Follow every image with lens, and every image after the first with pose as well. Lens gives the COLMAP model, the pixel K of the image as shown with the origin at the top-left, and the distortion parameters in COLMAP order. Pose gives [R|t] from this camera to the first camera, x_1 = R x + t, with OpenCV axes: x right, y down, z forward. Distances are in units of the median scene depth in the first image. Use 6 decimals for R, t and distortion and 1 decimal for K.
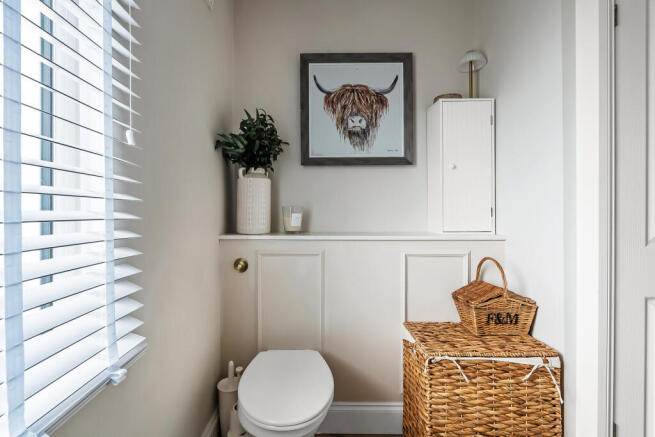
lens RADIAL K [[299.9, 0, 325.6], [0, 299.9, 211.7], [0, 0, 1]] dist [-0.003599, -0.000870]
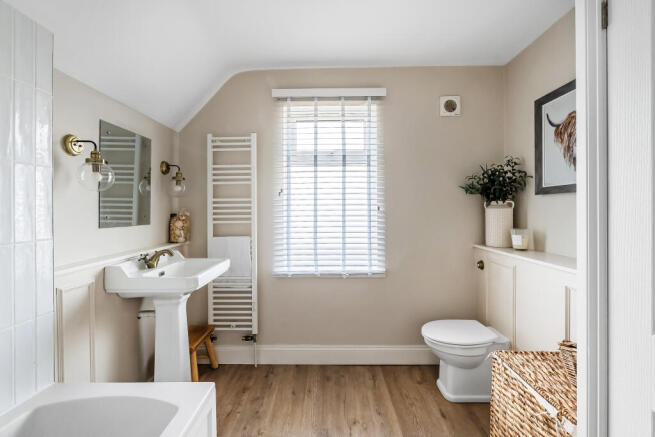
lens RADIAL K [[299.9, 0, 326.4], [0, 299.9, 215.6], [0, 0, 1]] dist [-0.003599, -0.000870]
pose [[-0.023174, 0.024077, -0.999441, 1.114720], [-0.000508, 0.999710, 0.024095, -0.100048], [0.999731, 0.001066, -0.023155, 0.197841]]
